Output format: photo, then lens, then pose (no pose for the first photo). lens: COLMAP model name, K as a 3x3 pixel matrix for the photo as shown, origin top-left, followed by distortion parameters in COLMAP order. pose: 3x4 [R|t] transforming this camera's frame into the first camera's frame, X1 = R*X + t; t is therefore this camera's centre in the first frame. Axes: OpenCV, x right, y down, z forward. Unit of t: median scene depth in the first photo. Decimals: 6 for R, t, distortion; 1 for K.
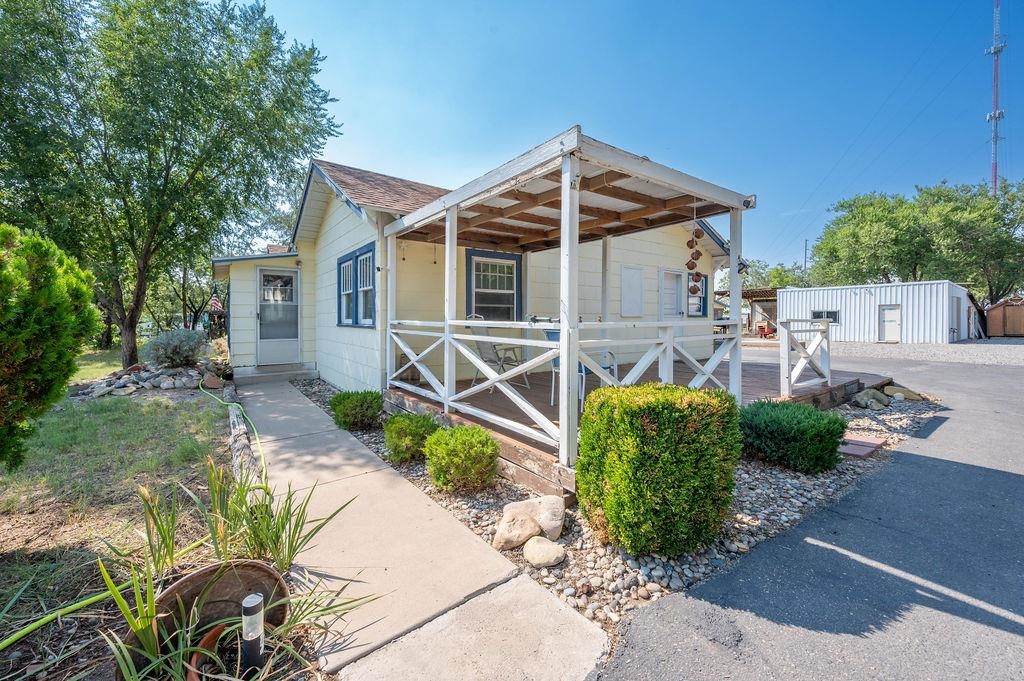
lens RADIAL K [[410.5, 0, 512.2], [0, 410.5, 333.3], [0, 0, 1]] dist [0.000426, 0.000441]
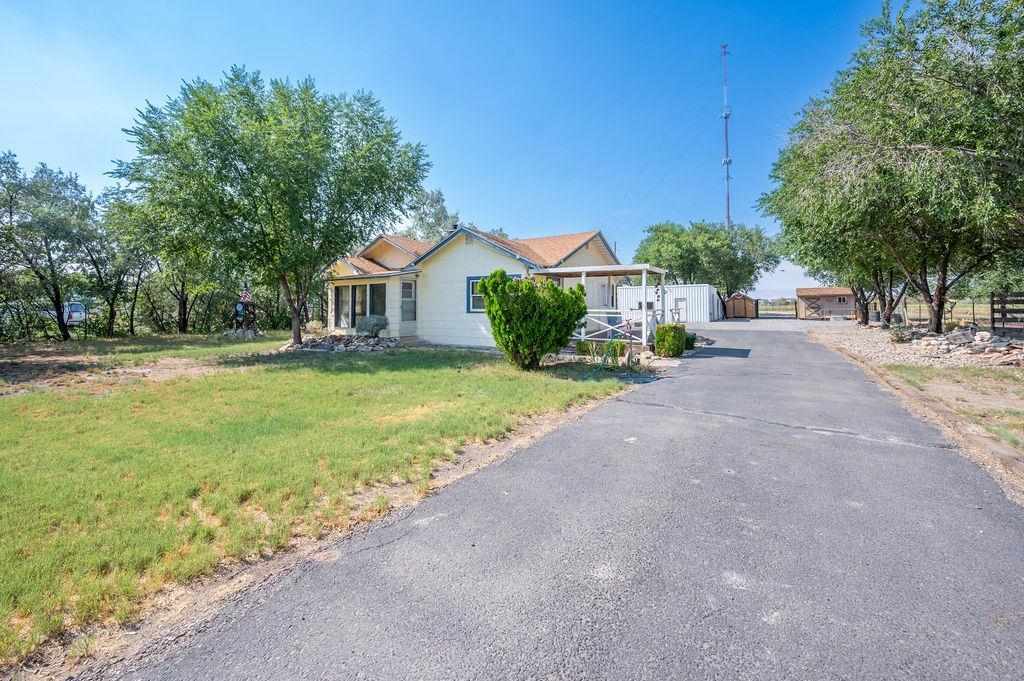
lens RADIAL K [[410.5, 0, 506.6], [0, 410.5, 313.3], [0, 0, 1]] dist [0.000426, 0.000441]
pose [[0.934200, -0.009965, 0.356610, -0.243764], [0.018074, 0.999648, -0.019415, 0.006330], [-0.356291, 0.024583, 0.934052, -0.213761]]
